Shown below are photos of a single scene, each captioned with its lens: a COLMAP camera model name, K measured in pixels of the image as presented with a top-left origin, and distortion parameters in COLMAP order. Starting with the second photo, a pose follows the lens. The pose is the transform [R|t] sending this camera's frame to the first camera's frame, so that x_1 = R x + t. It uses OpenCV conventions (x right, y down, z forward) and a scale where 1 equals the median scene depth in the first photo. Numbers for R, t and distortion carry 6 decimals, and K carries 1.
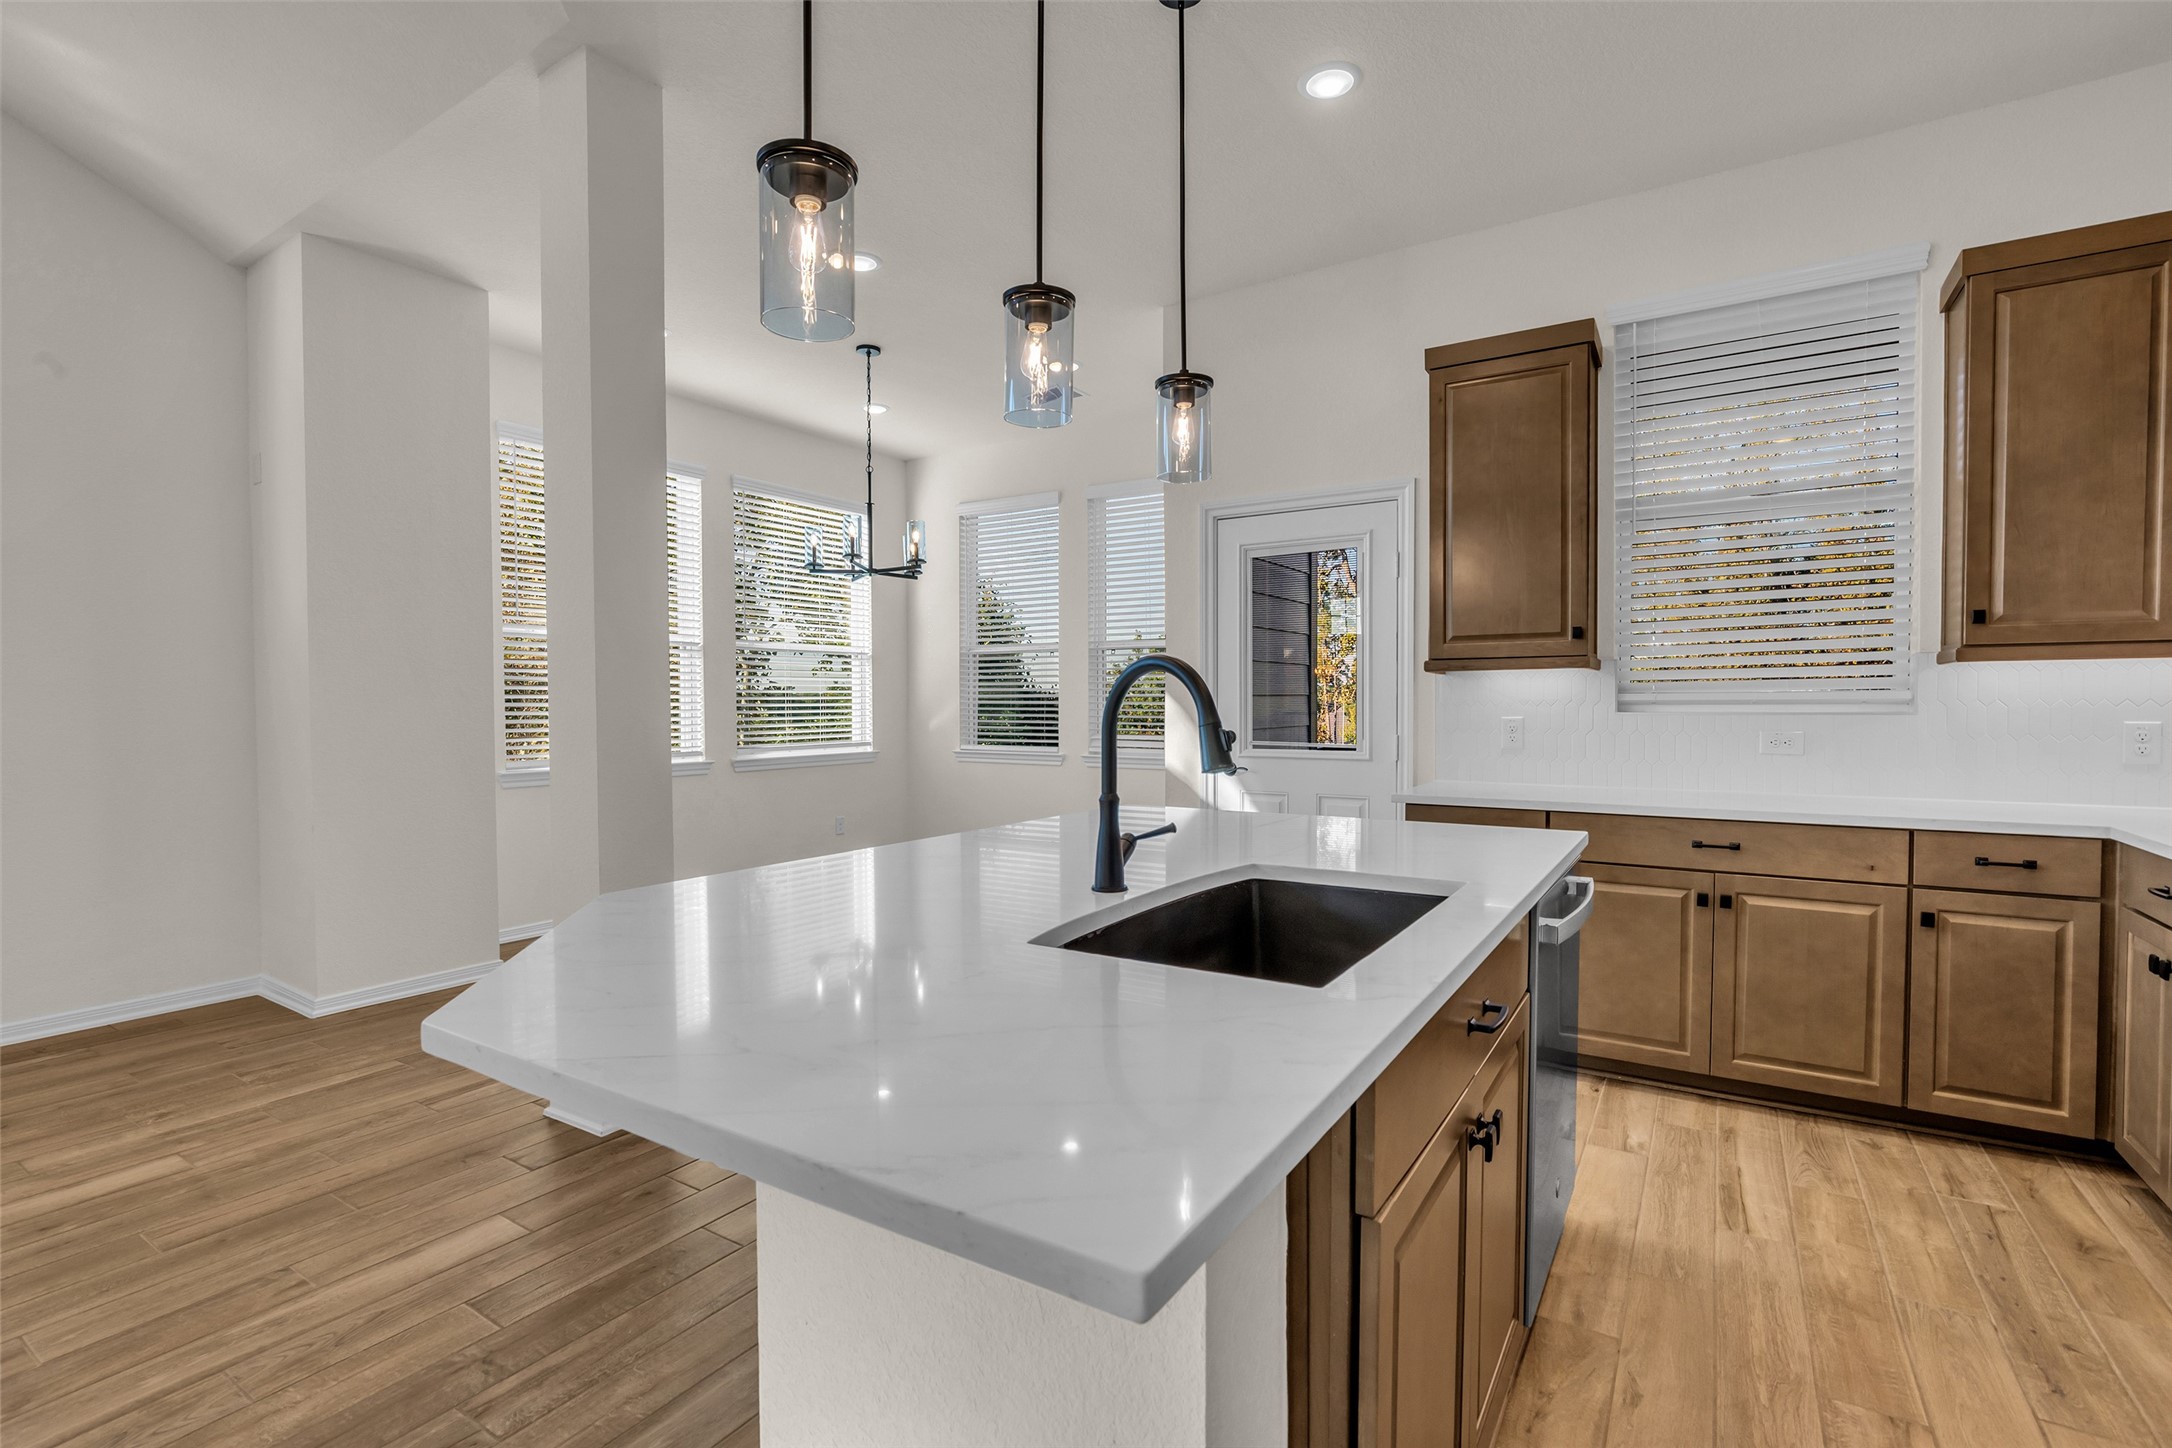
lens RADIAL K [[996.8, 0, 1085.9], [0, 996.8, 726.2], [0, 0, 1]] dist [-0.022212, 0.008518]
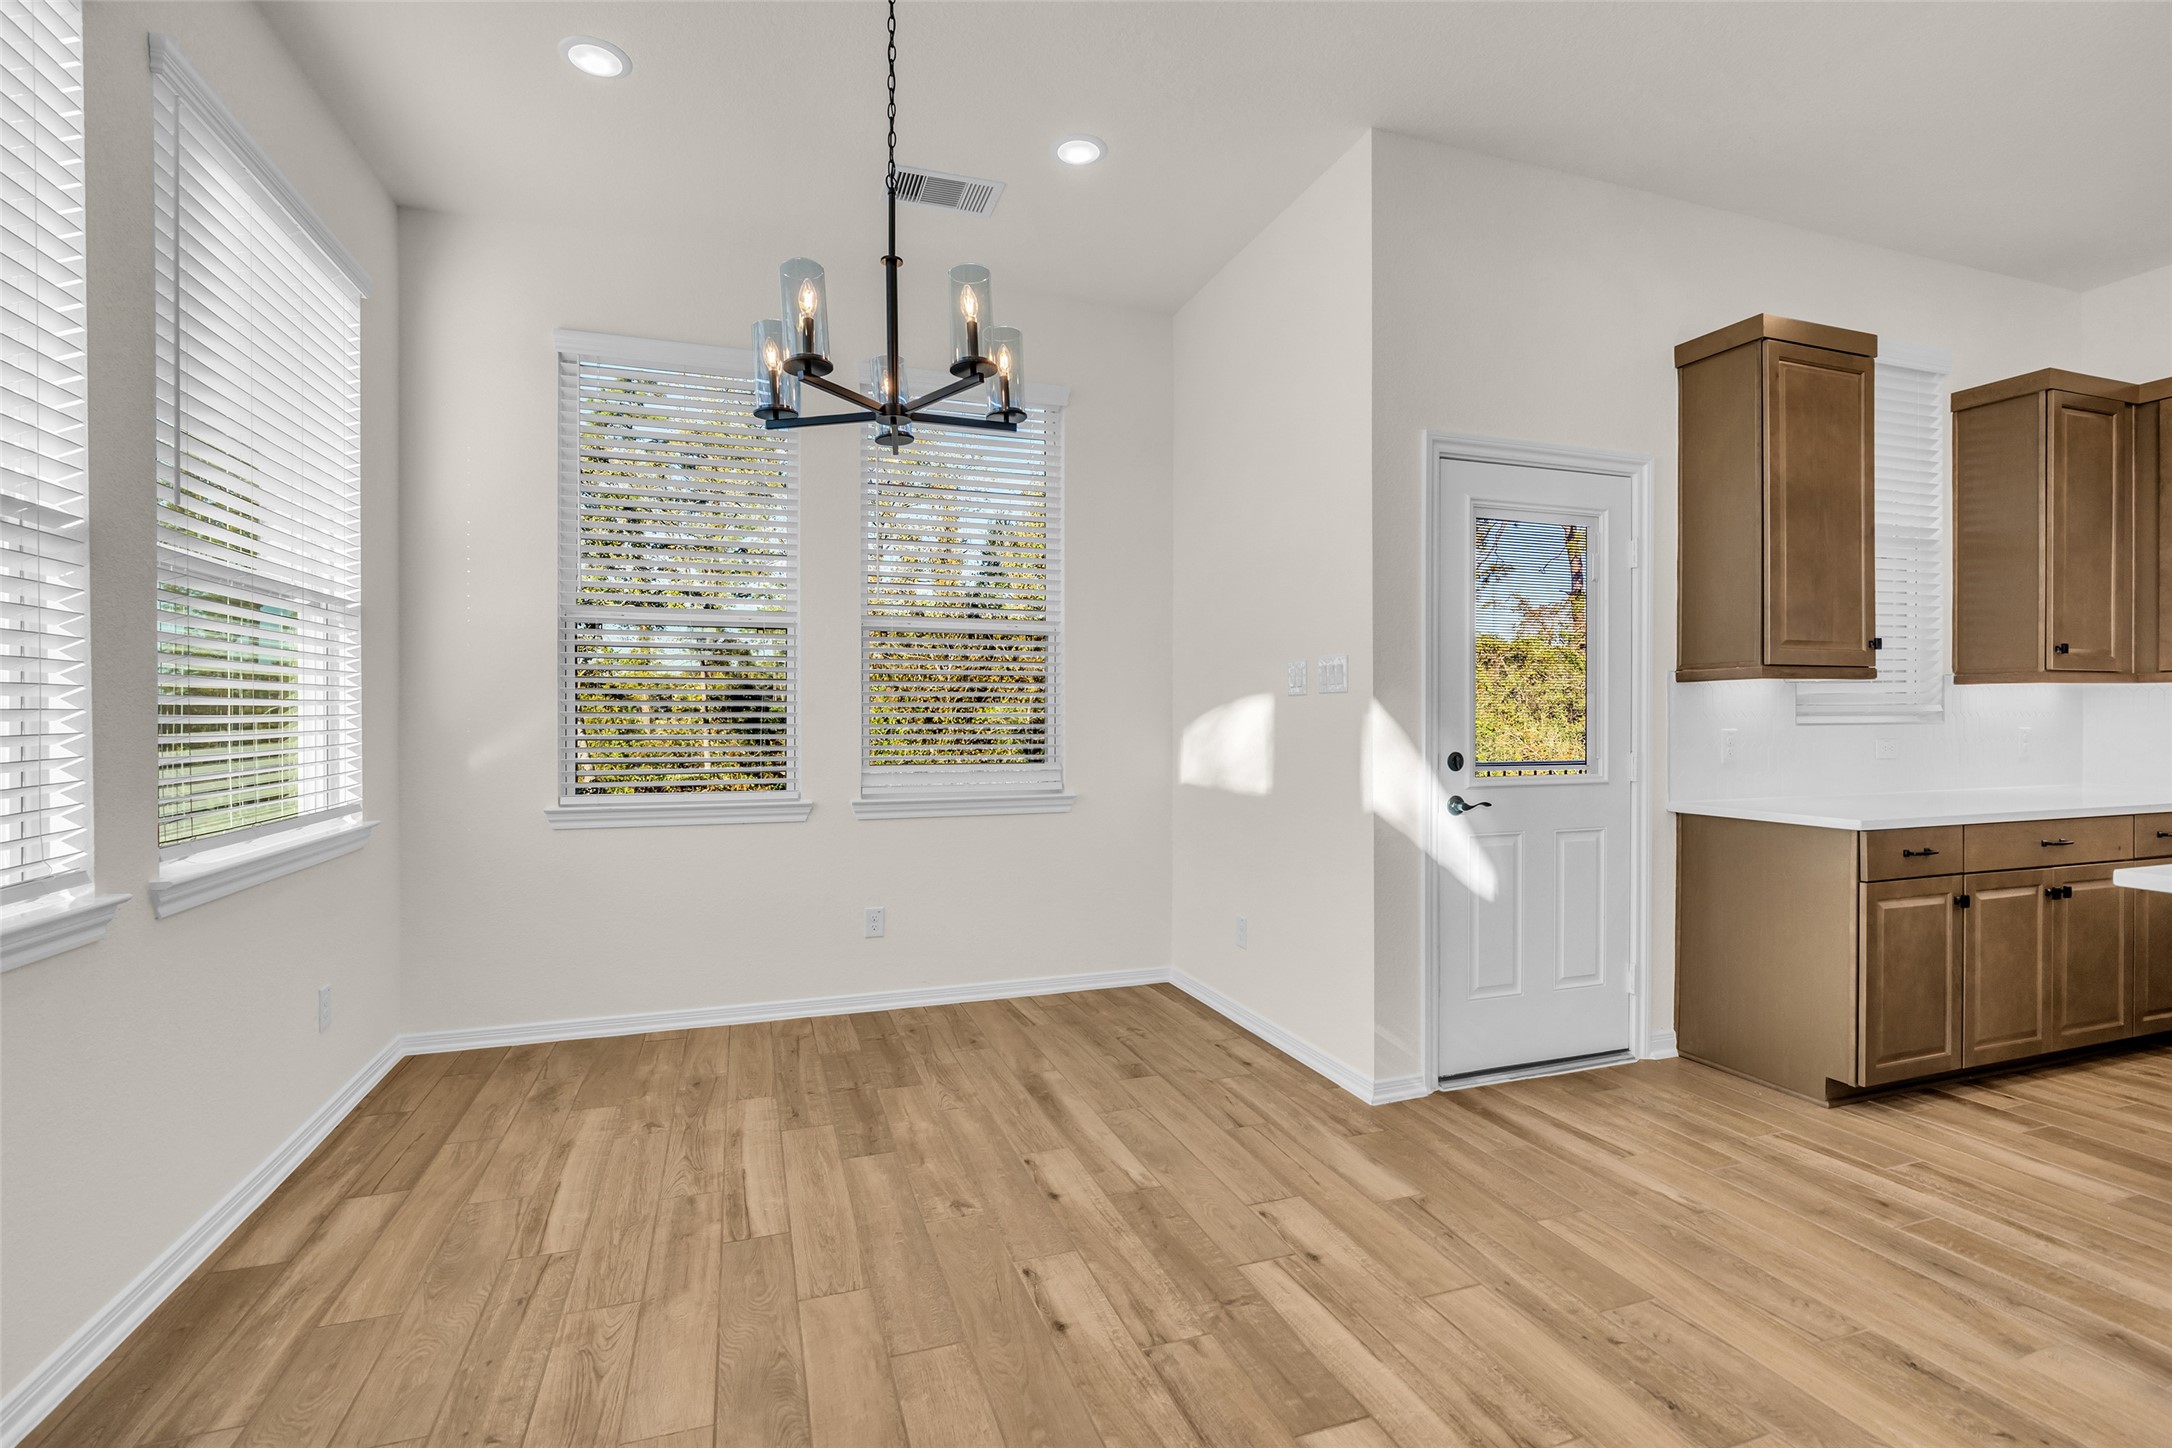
lens RADIAL K [[1002.2, 0, 1086.5], [0, 1002.2, 713.0], [0, 0, 1]] dist [-0.021373, 0.007724]
pose [[0.616033, 0.000318, 0.787720, -1.004372], [0.019814, 0.999677, -0.015898, -0.030930], [-0.787471, 0.025401, 0.615828, 1.296001]]
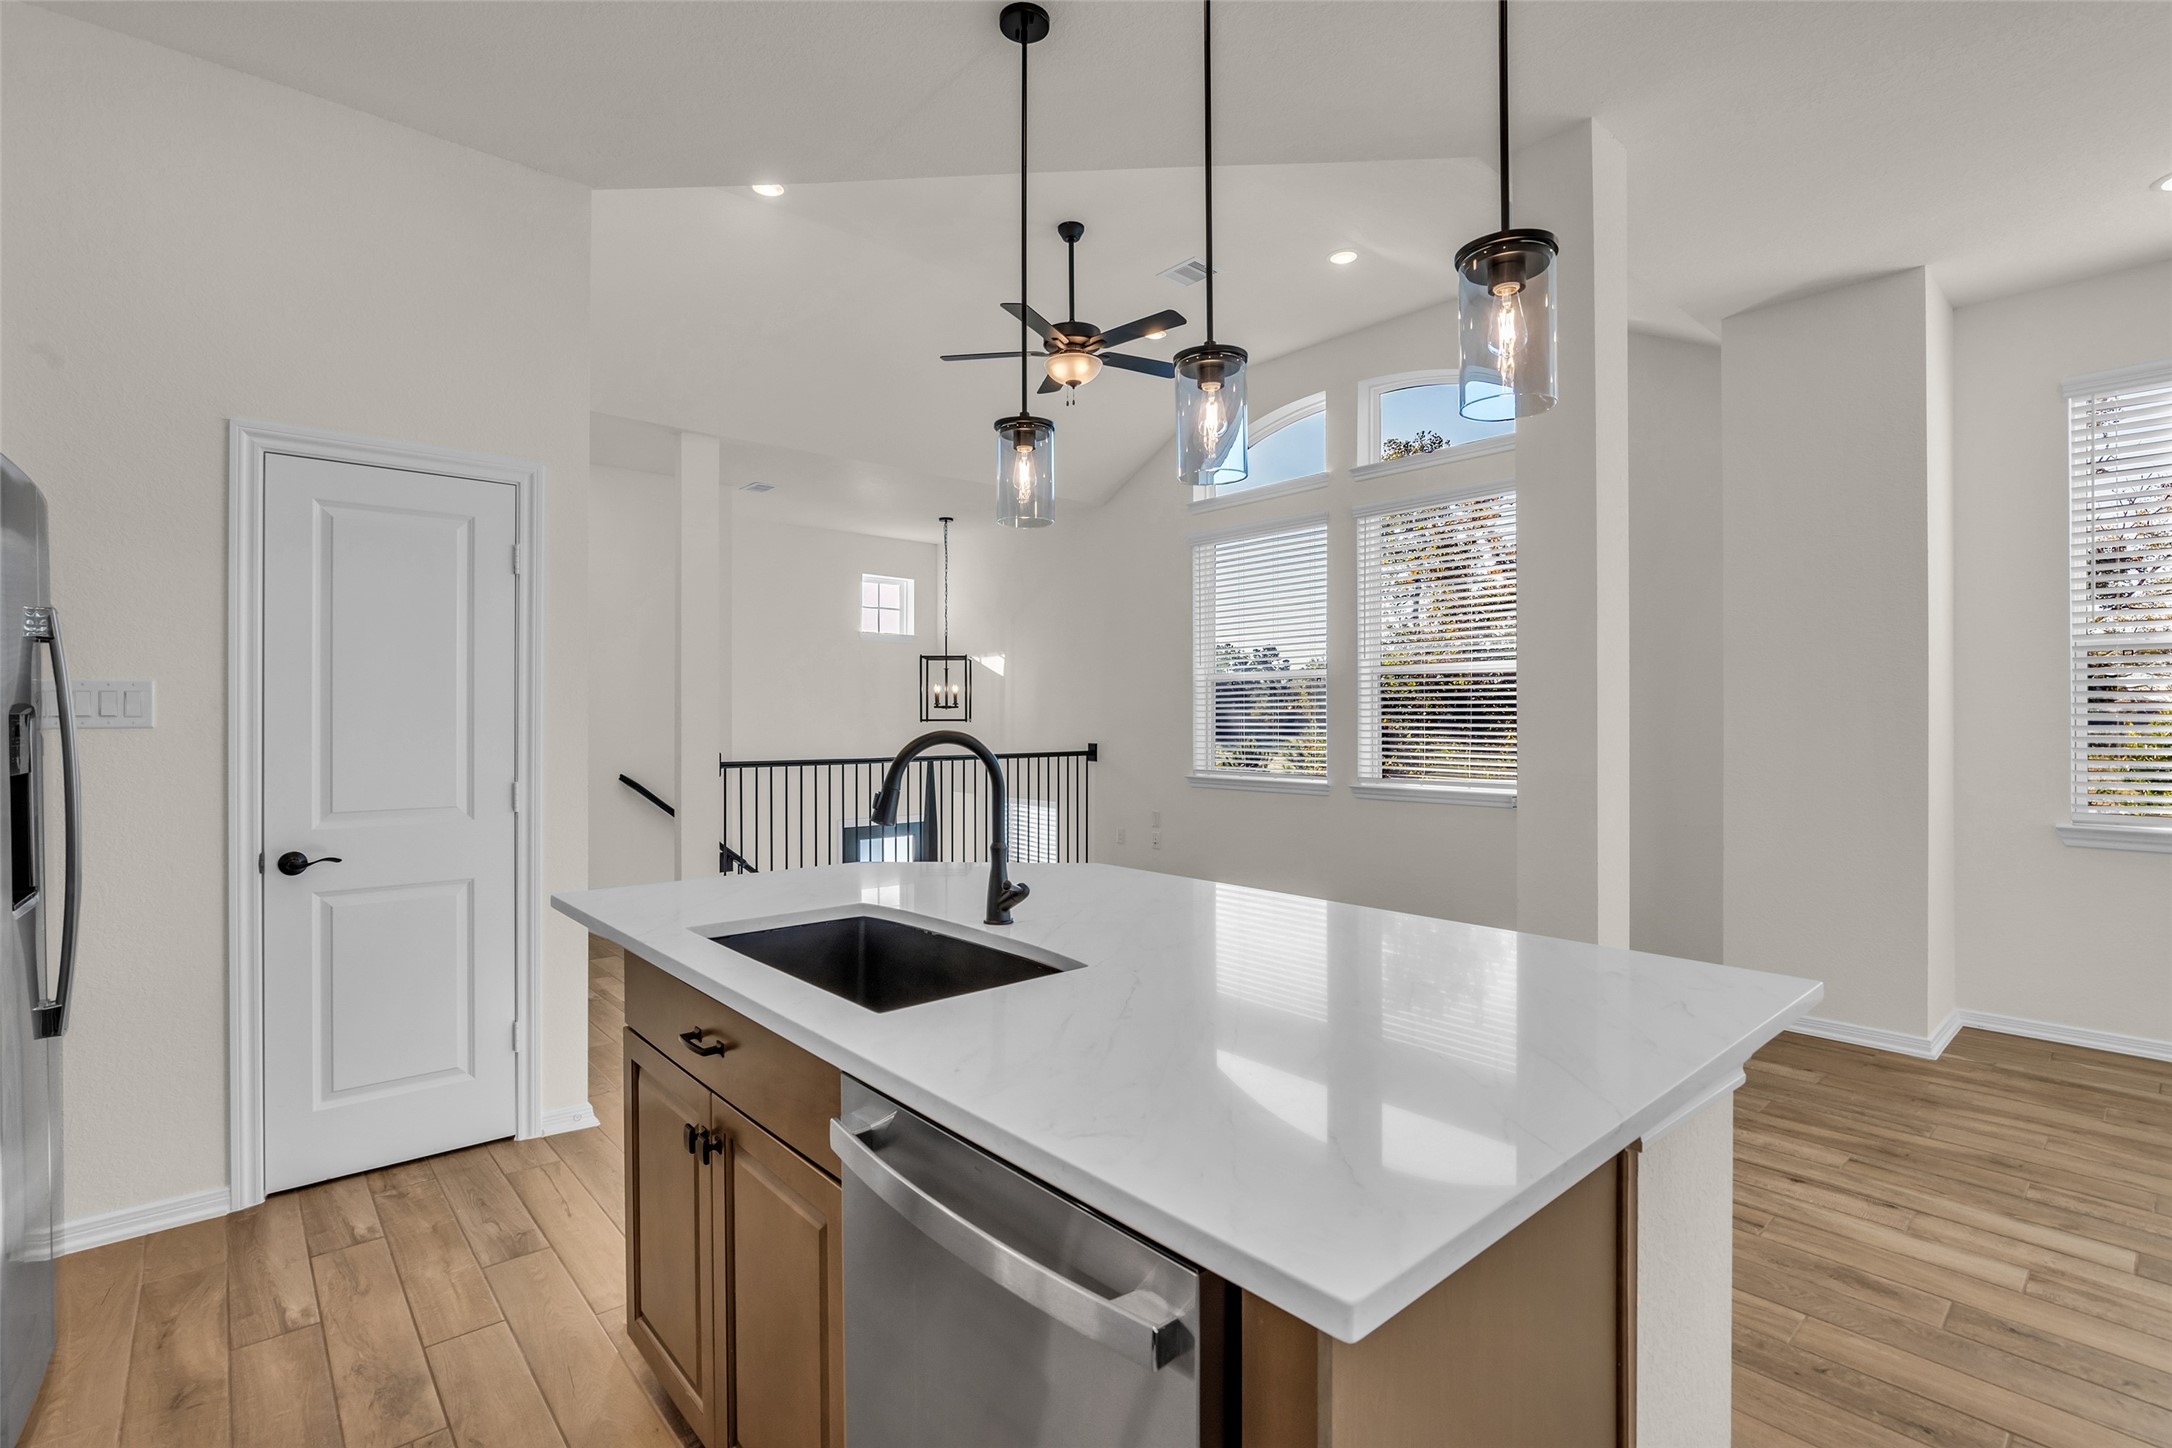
lens RADIAL K [[1002.2, 0, 1086.5], [0, 1002.2, 713.0], [0, 0, 1]] dist [-0.021373, 0.007724]
pose [[-0.271279, 0.001390, -0.962500, 0.725495], [-0.021722, 0.999735, 0.007566, -0.062385], [0.962256, 0.022960, -0.271177, 0.890089]]
